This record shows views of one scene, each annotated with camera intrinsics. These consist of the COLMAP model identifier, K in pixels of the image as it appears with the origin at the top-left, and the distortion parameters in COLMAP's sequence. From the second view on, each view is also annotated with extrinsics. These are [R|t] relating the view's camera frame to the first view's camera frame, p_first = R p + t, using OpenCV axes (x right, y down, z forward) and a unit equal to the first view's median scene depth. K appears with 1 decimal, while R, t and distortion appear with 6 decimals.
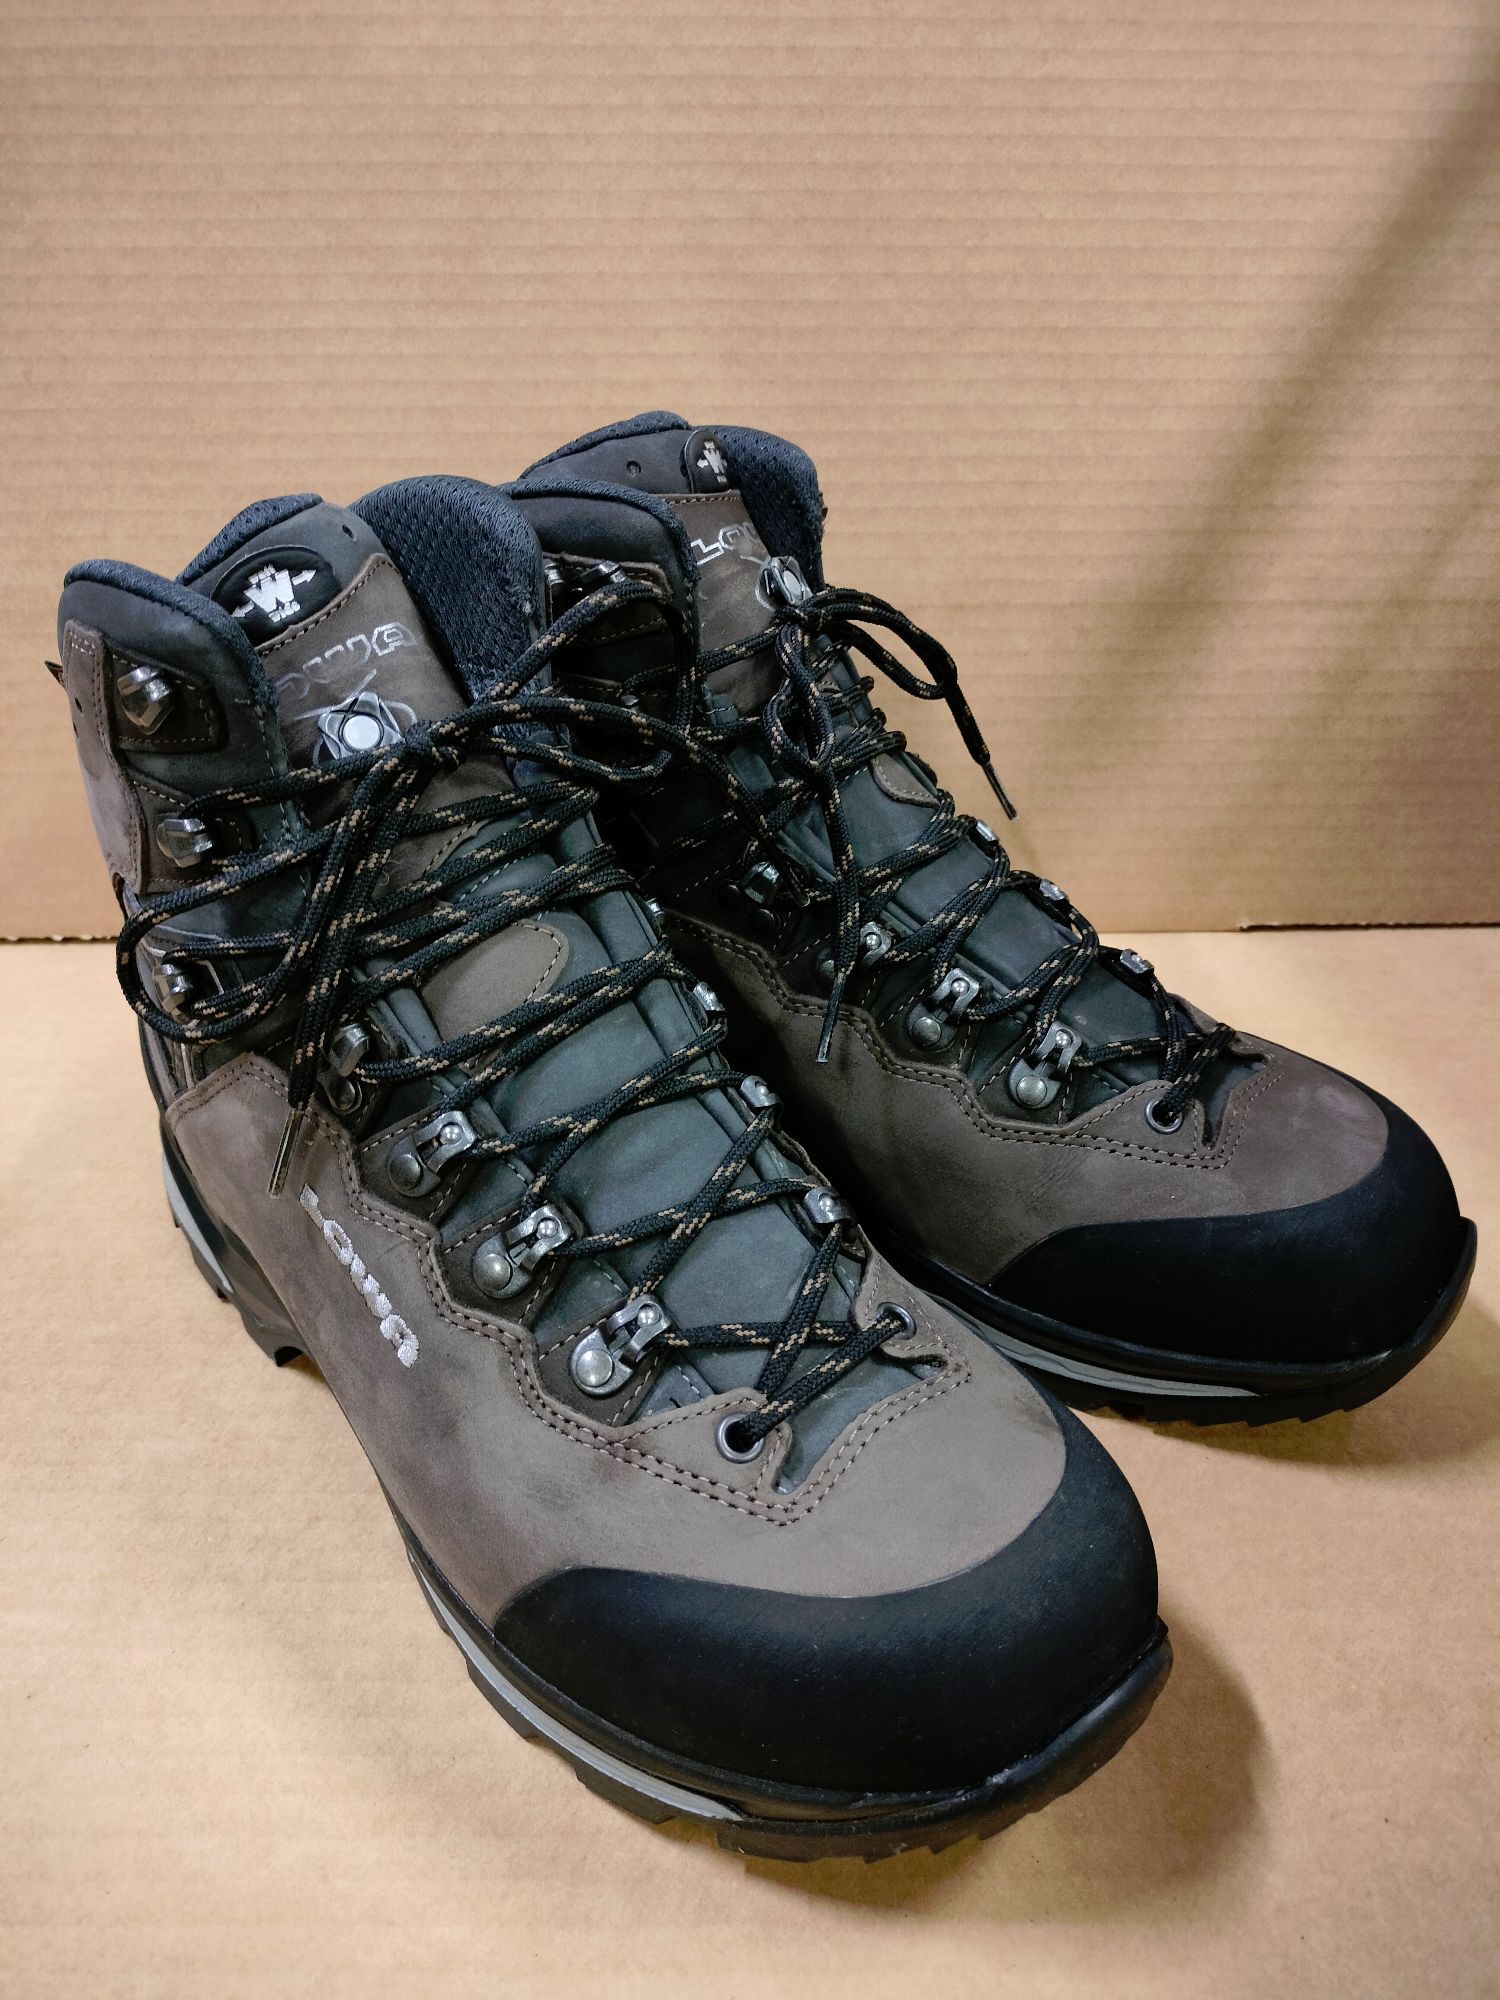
lens RADIAL K [[1640.6, 0, 820.6], [0, 1640.6, 1043.7], [0, 0, 1]] dist [-0.011003, -0.000128]
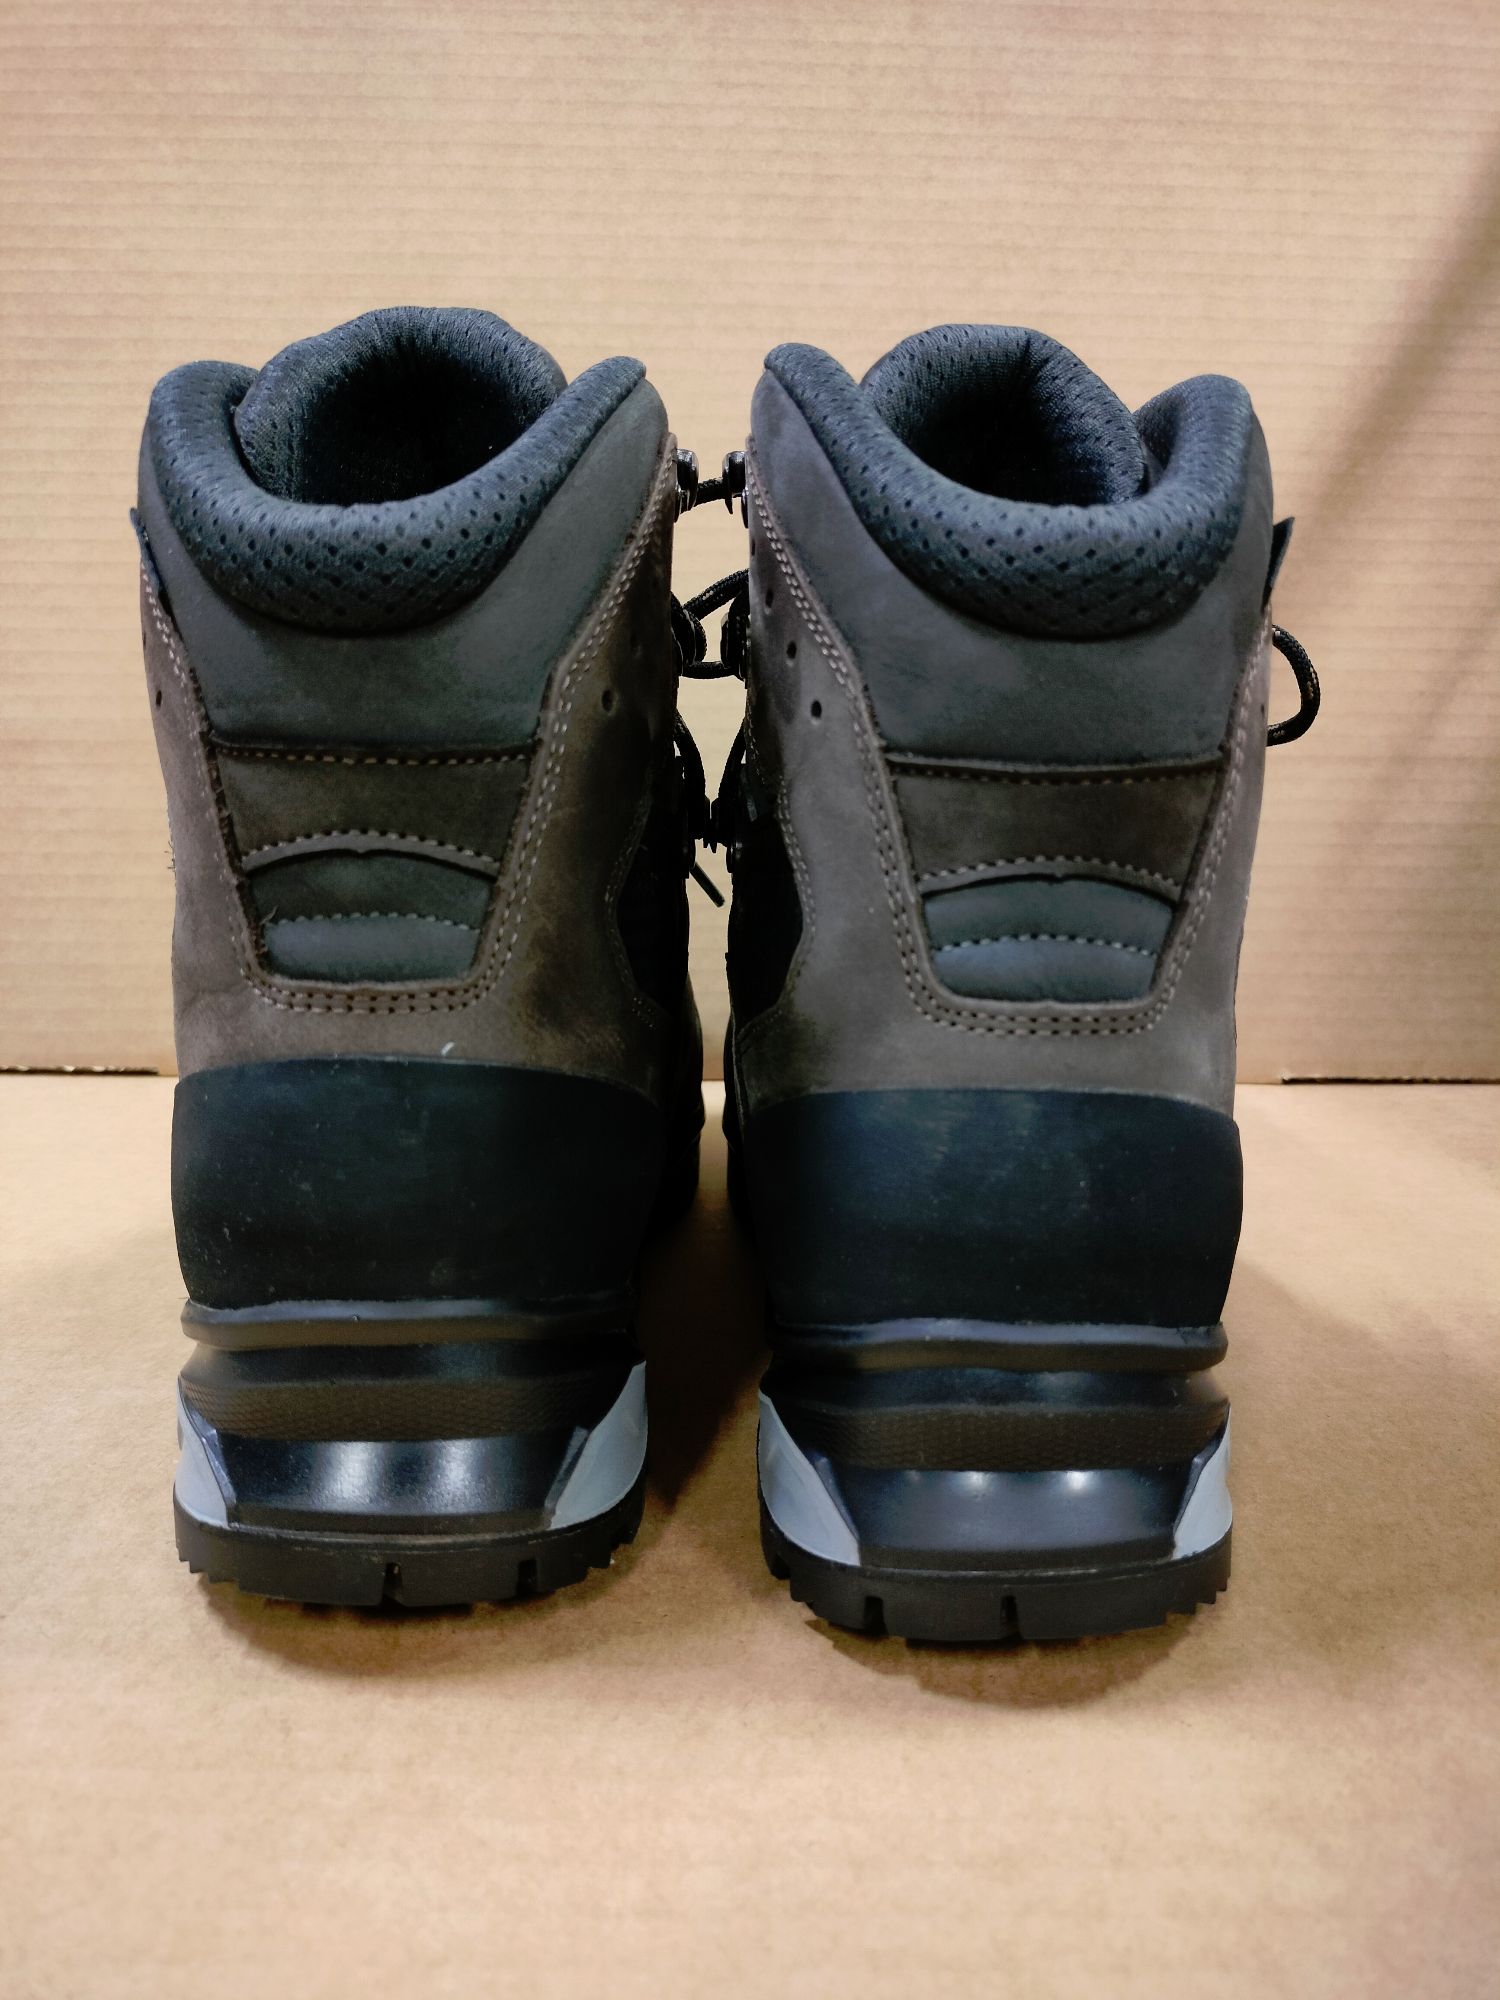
lens RADIAL K [[1640.6, 0, 813.0], [0, 1640.6, 970.6], [0, 0, 1]] dist [-0.011003, -0.000128]
pose [[0.999992, -0.004006, 0.000876, -0.027010], [0.004058, 0.936051, -0.351842, 0.245164], [0.000590, 0.351843, 0.936059, 0.074845]]
